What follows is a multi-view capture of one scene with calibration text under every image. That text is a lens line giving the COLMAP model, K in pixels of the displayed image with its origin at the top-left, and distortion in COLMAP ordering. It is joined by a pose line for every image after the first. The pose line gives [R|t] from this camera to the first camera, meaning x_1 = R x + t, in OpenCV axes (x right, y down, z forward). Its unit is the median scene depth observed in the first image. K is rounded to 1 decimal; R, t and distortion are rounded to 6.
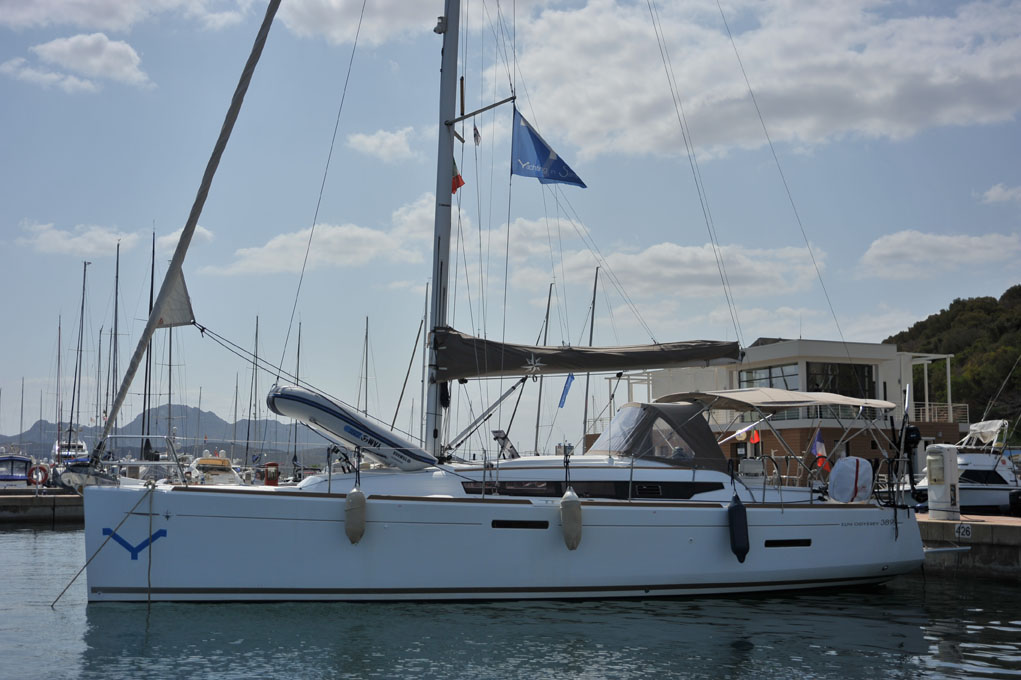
lens RADIAL K [[1245.4, 0, 510.5], [0, 1245.4, 340.0], [0, 0, 1]] dist [-0.034131, 0.190806]
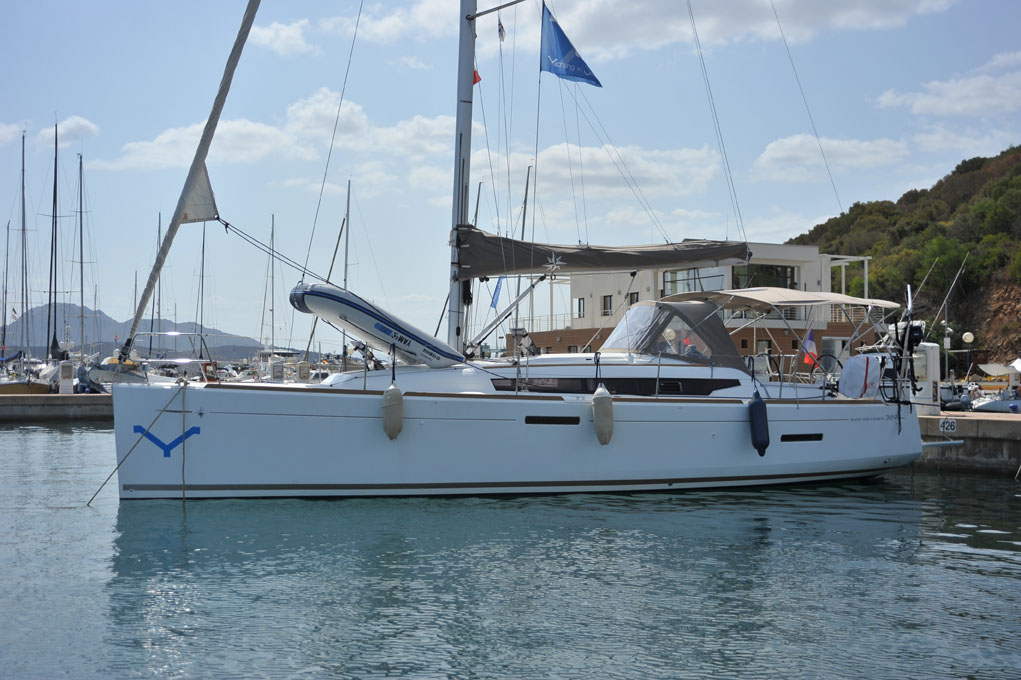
lens RADIAL K [[1245.4, 0, 510.5], [0, 1245.4, 340.0], [0, 0, 1]] dist [-0.034131, 0.190806]
pose [[0.996614, 0.001459, 0.082210, -0.101066], [-0.008056, 0.996765, 0.079965, 0.001497], [-0.081828, -0.080357, 0.993402, -0.002089]]
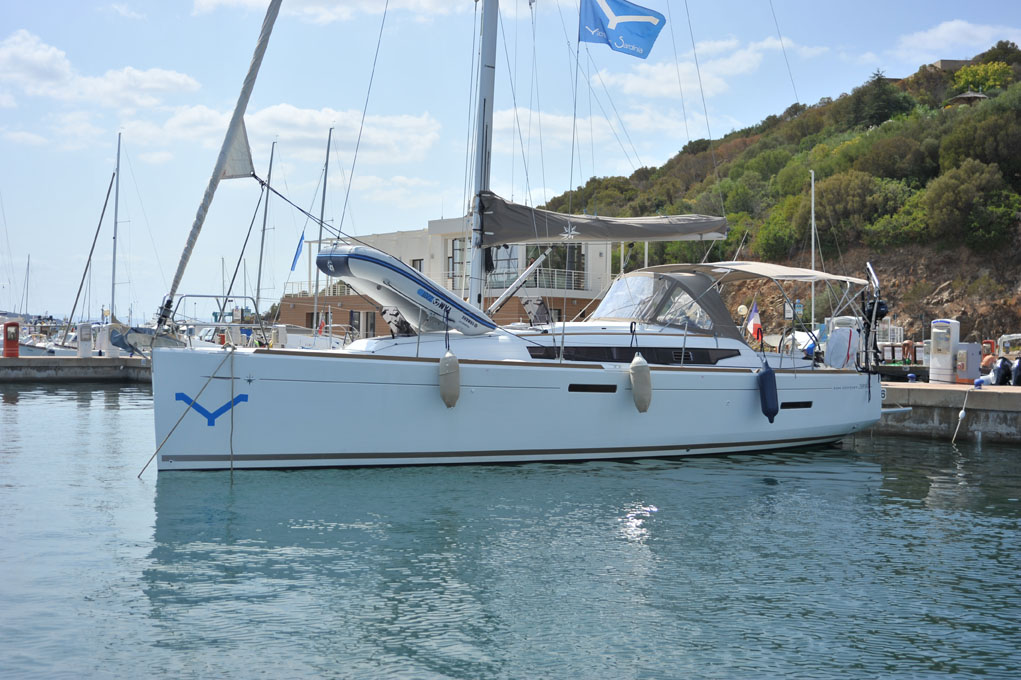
lens RADIAL K [[1245.4, 0, 510.5], [0, 1245.4, 340.0], [0, 0, 1]] dist [-0.034131, 0.190806]
pose [[0.952914, 0.010629, 0.303053, -0.340025], [-0.043278, 0.993922, 0.101223, 0.006158], [-0.300135, -0.109573, 0.947583, 0.042500]]
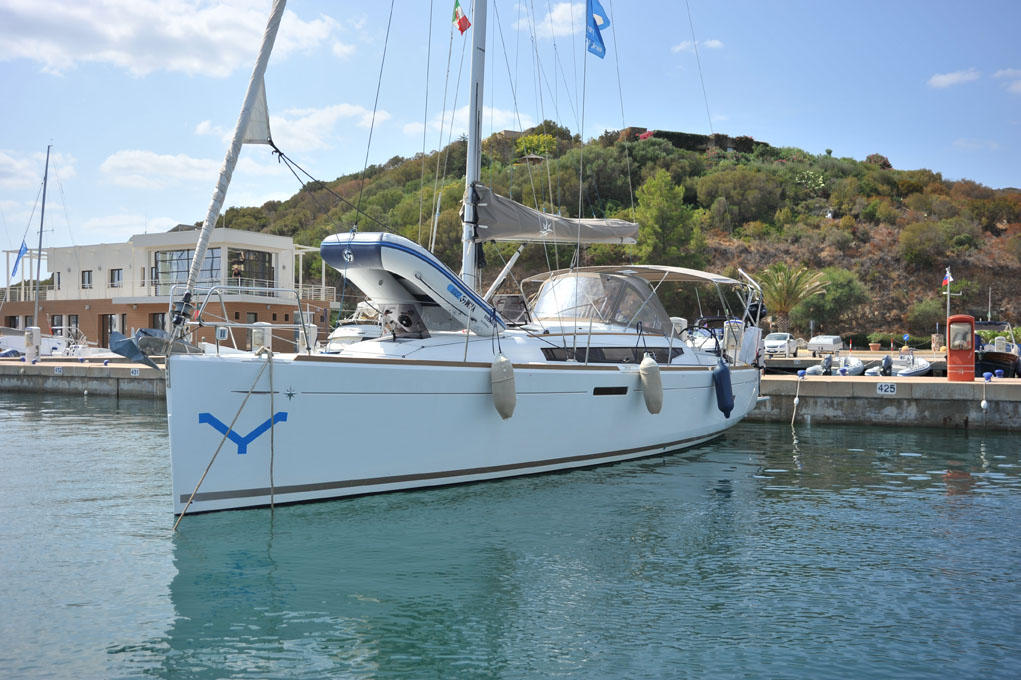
lens RADIAL K [[954.4, 0, 510.5], [0, 954.4, 340.0], [0, 0, 1]] dist [-0.086337, 0.137058]
pose [[0.776872, 0.002978, 0.629651, -0.487224], [-0.070261, 0.994154, 0.081987, 0.047304], [-0.625726, -0.107934, 0.772540, 0.430693]]
